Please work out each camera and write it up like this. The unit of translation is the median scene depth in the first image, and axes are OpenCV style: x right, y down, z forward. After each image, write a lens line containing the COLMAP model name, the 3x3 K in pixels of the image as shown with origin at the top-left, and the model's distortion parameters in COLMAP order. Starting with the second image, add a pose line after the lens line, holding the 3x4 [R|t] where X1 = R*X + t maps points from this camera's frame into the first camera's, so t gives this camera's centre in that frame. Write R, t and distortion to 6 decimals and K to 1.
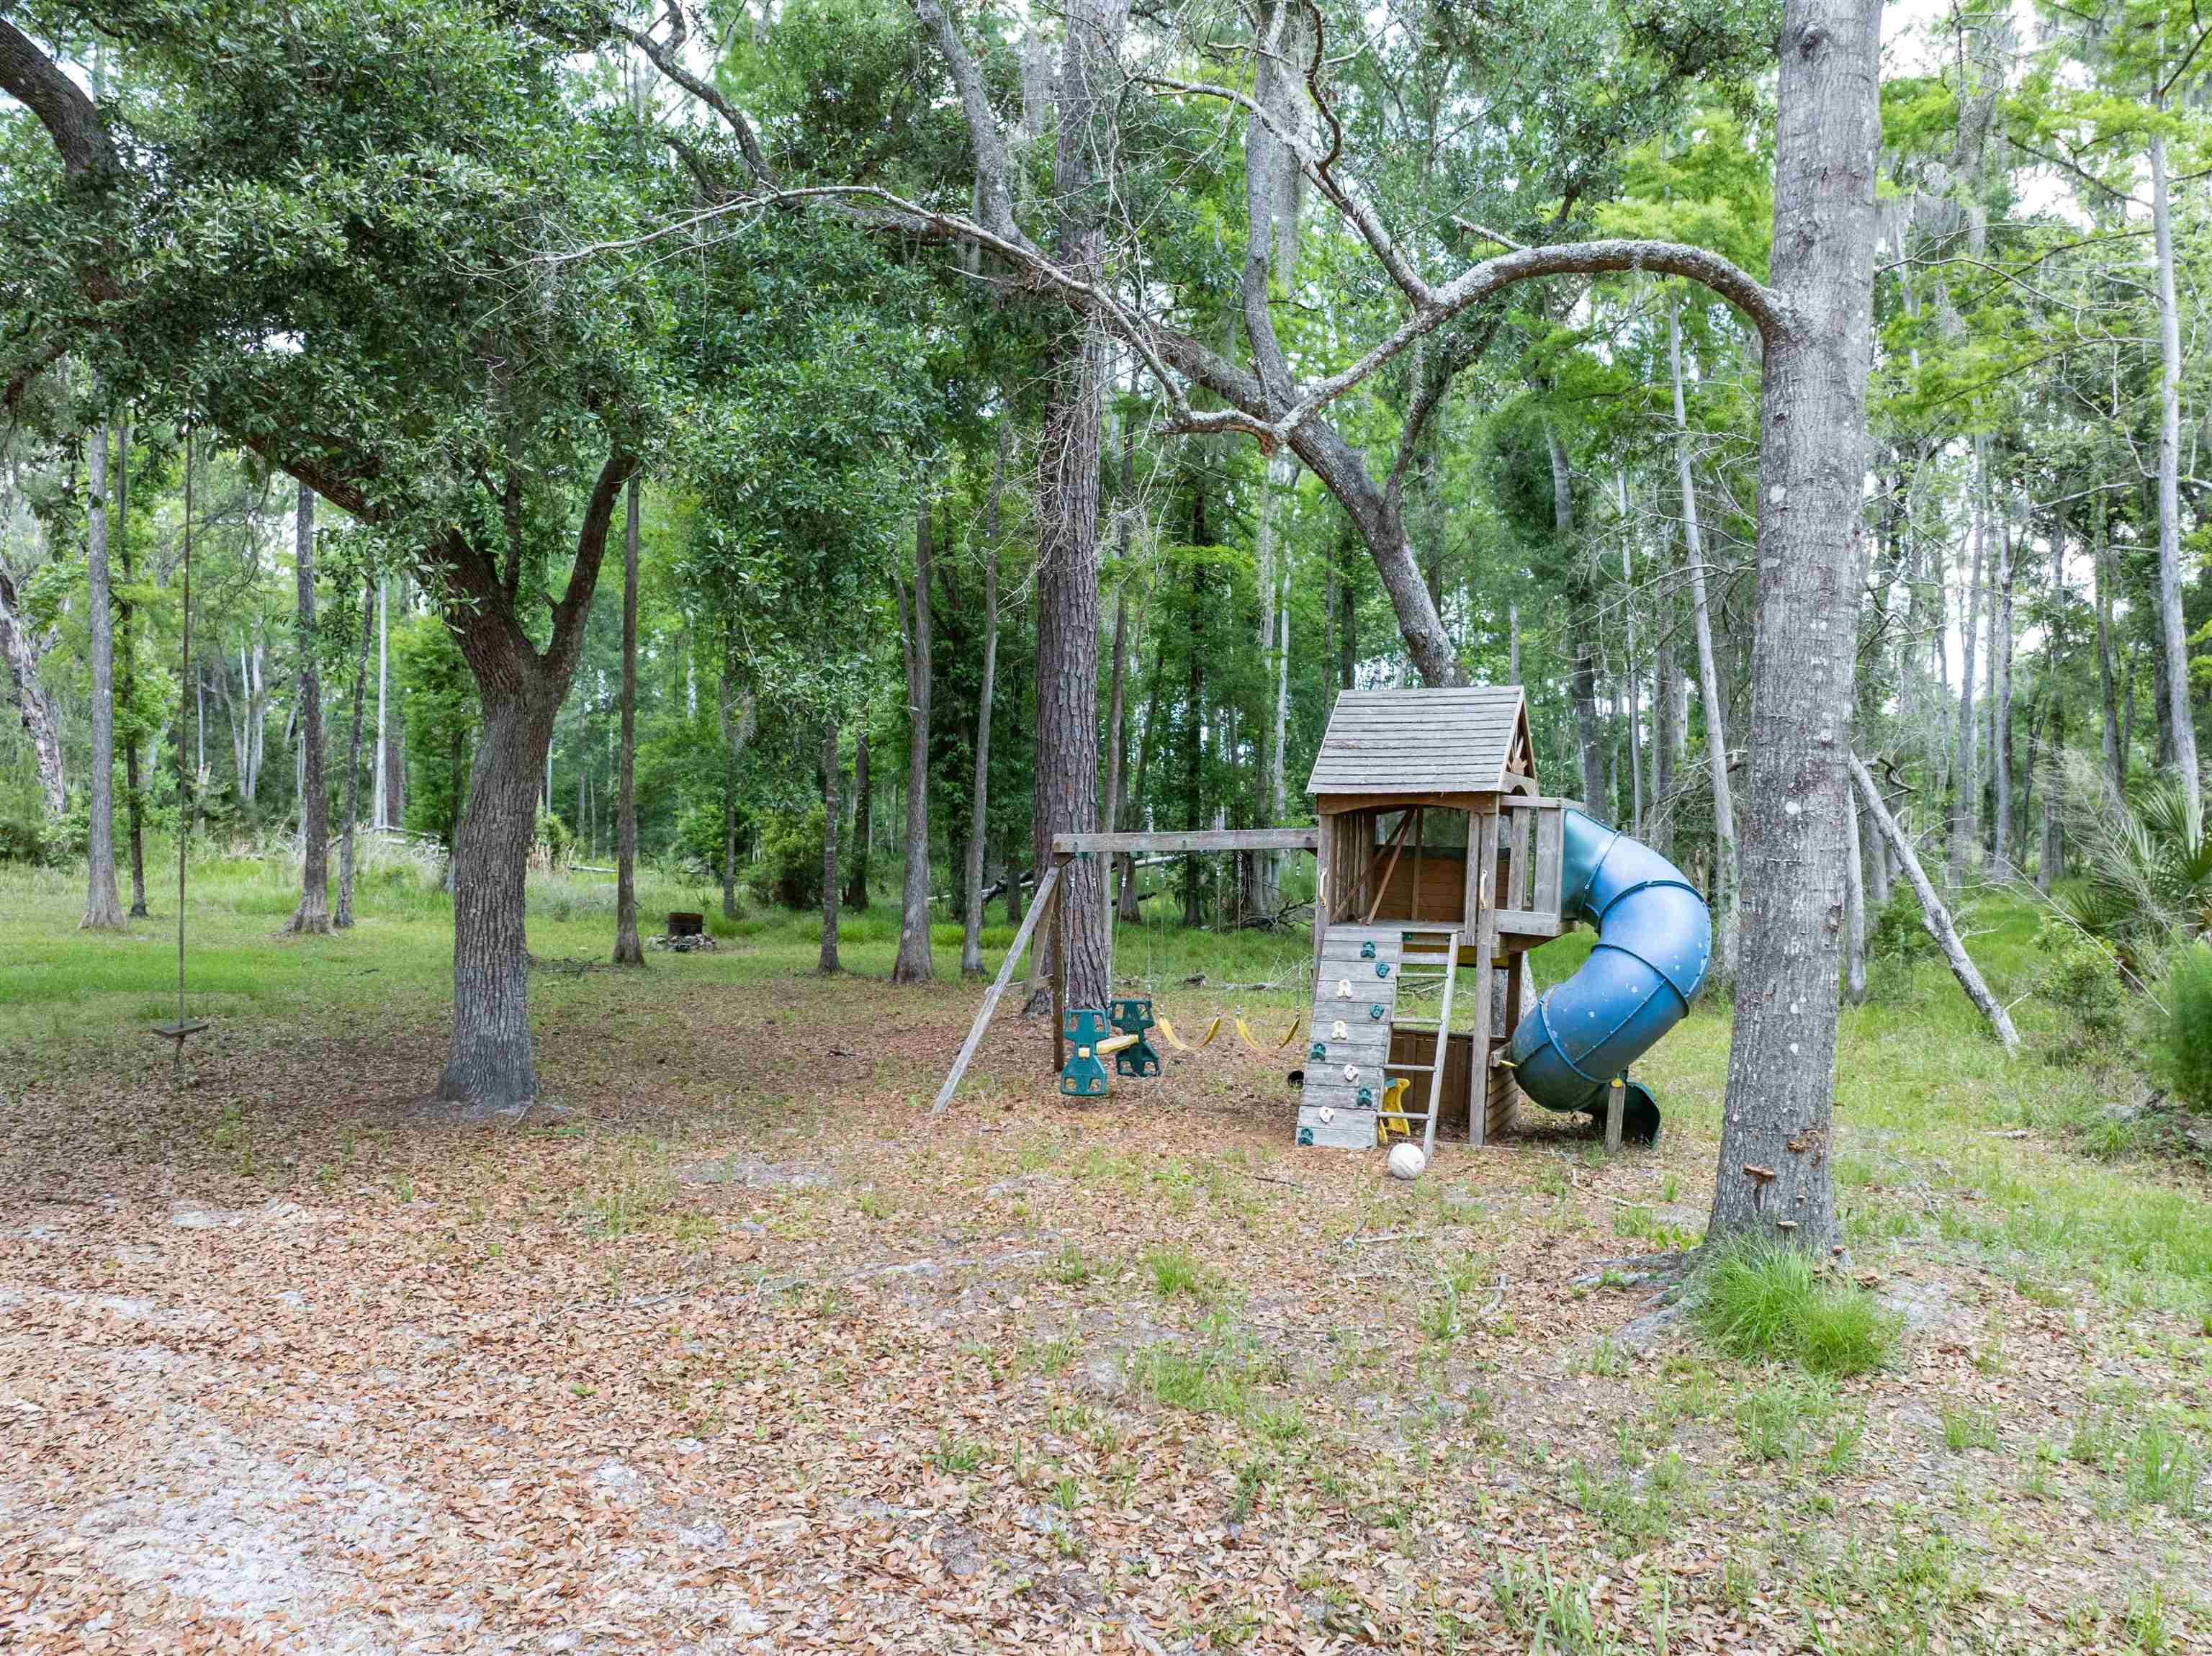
lens RADIAL K [[1553.7, 0, 1109.3], [0, 1553.7, 829.0], [0, 0, 1]] dist [-0.049954, 0.017444]
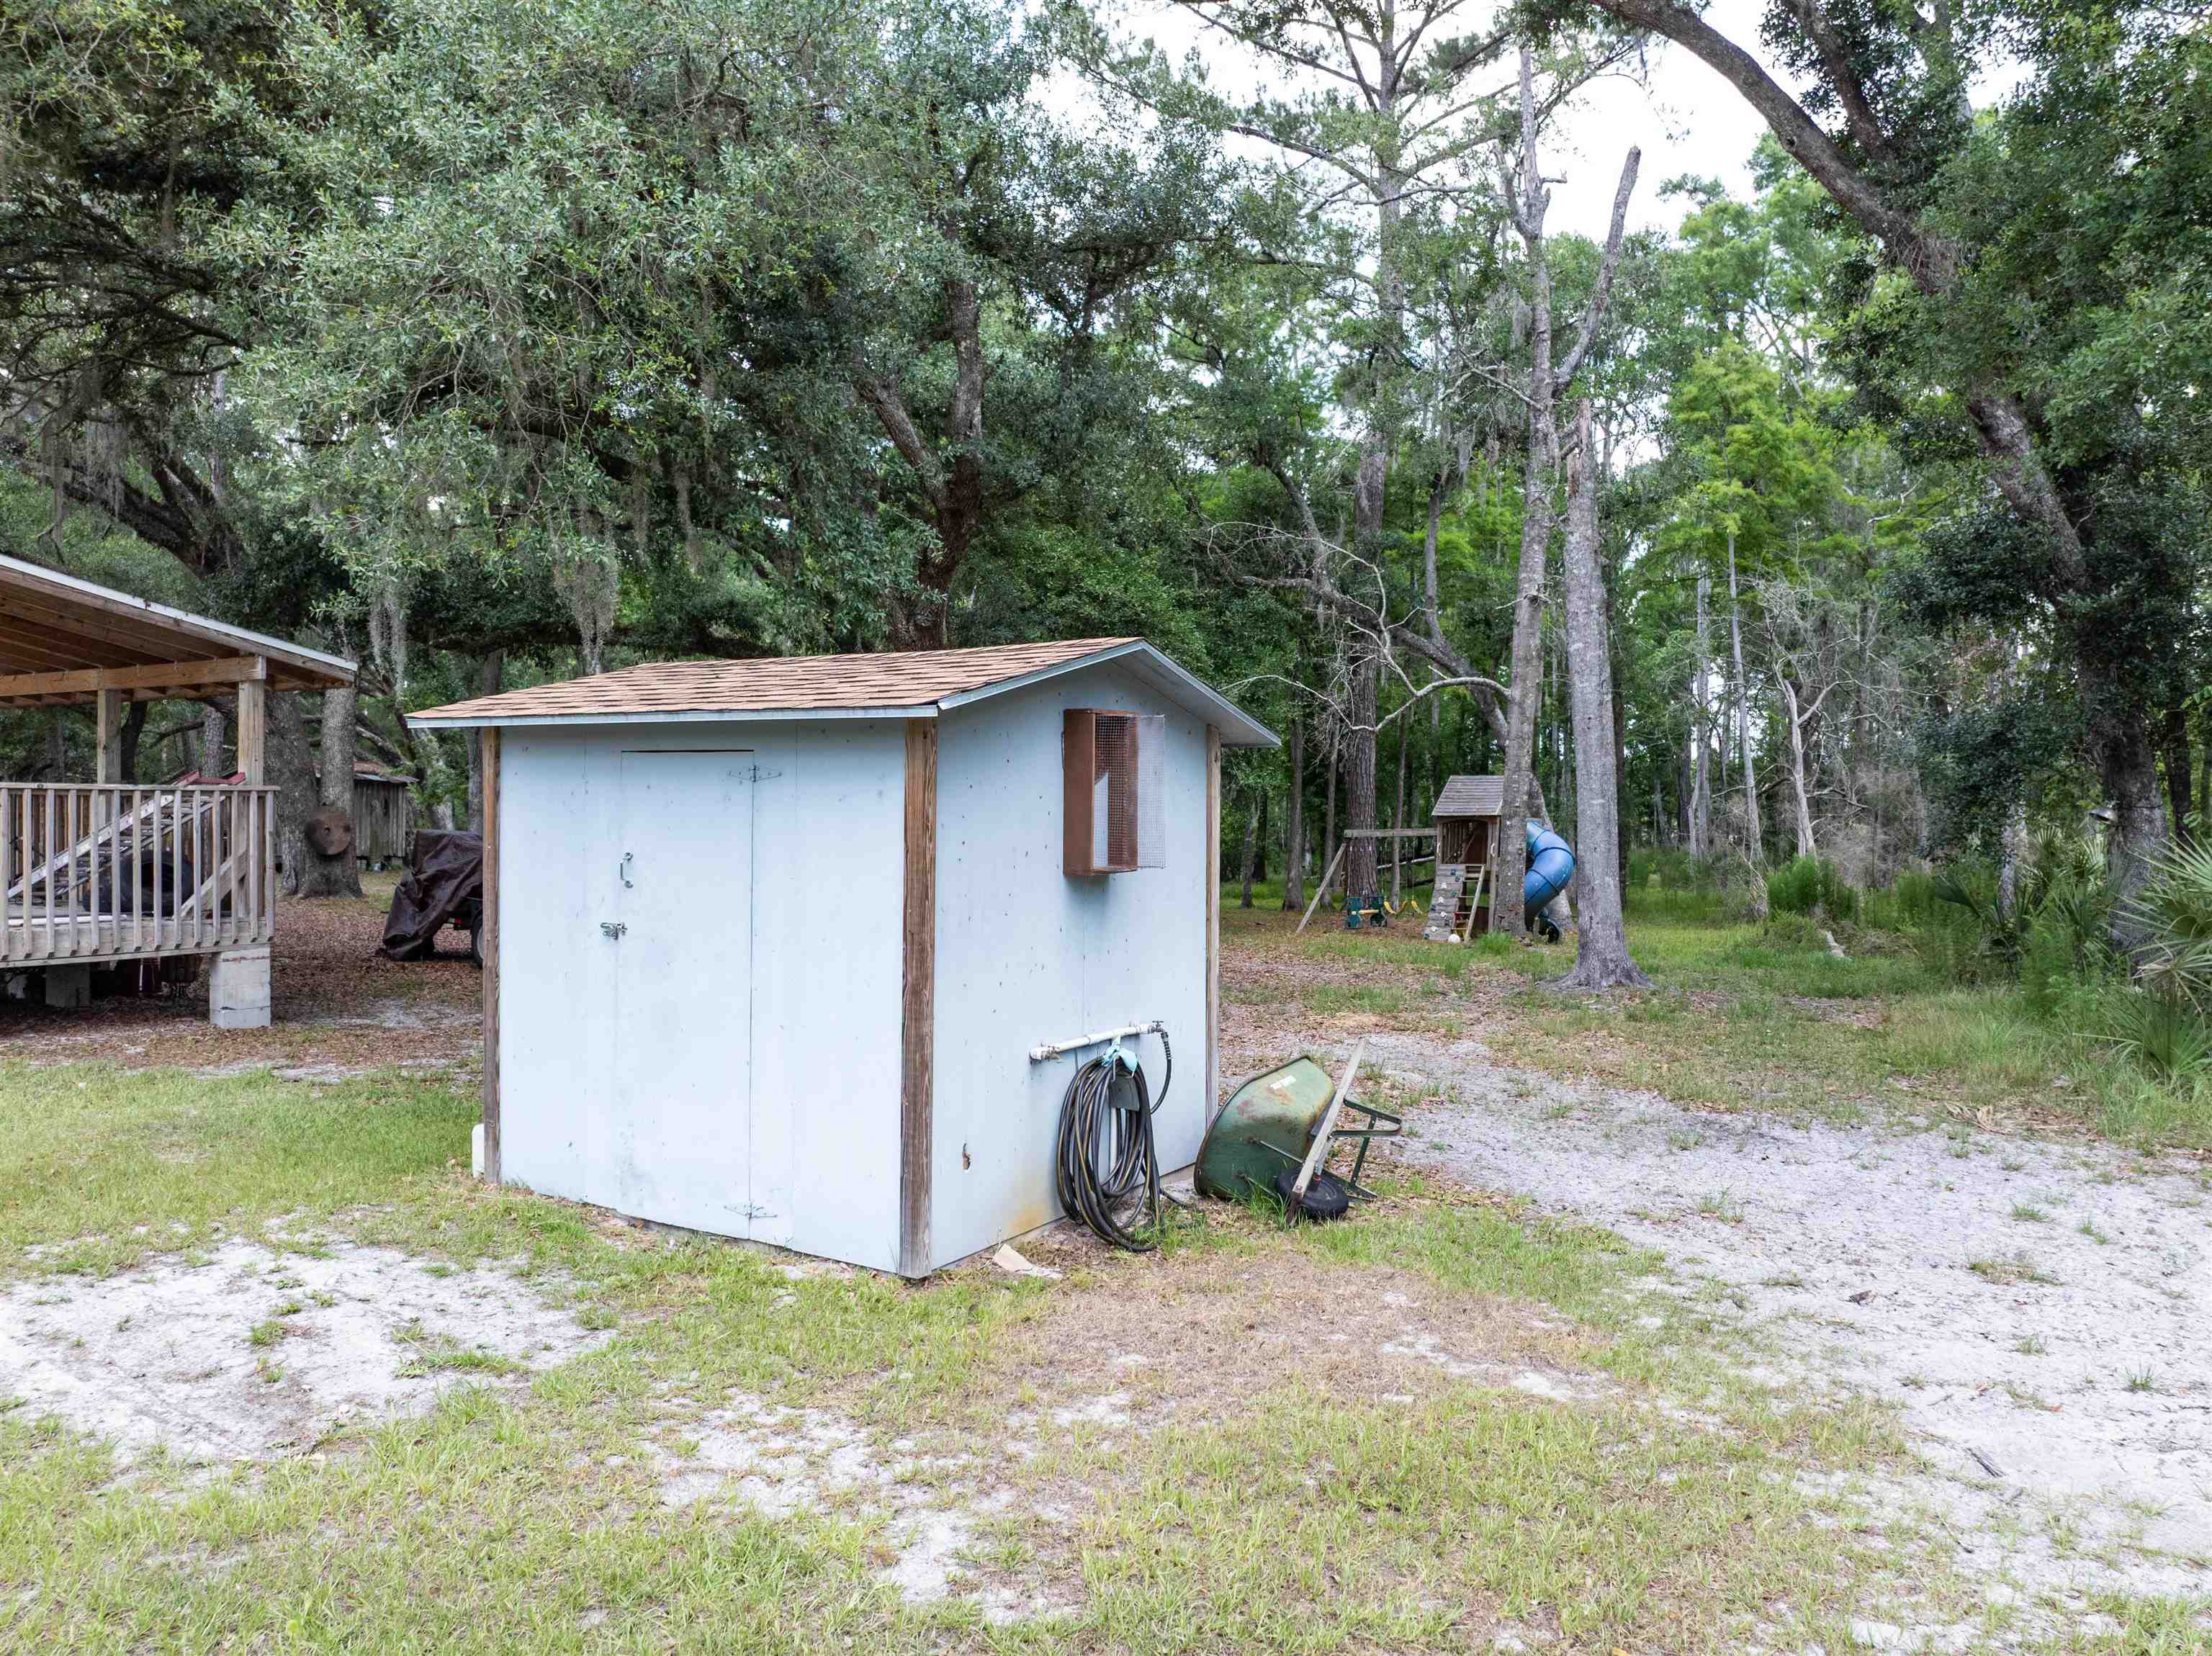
lens RADIAL K [[1553.7, 0, 1108.3], [0, 1553.7, 828.0], [0, 0, 1]] dist [-0.049954, 0.017444]
pose [[0.968320, -0.002961, -0.249696, 0.259827], [0.003274, 0.999994, 0.000840, -0.005246], [0.249692, -0.001631, 0.968324, -1.816918]]
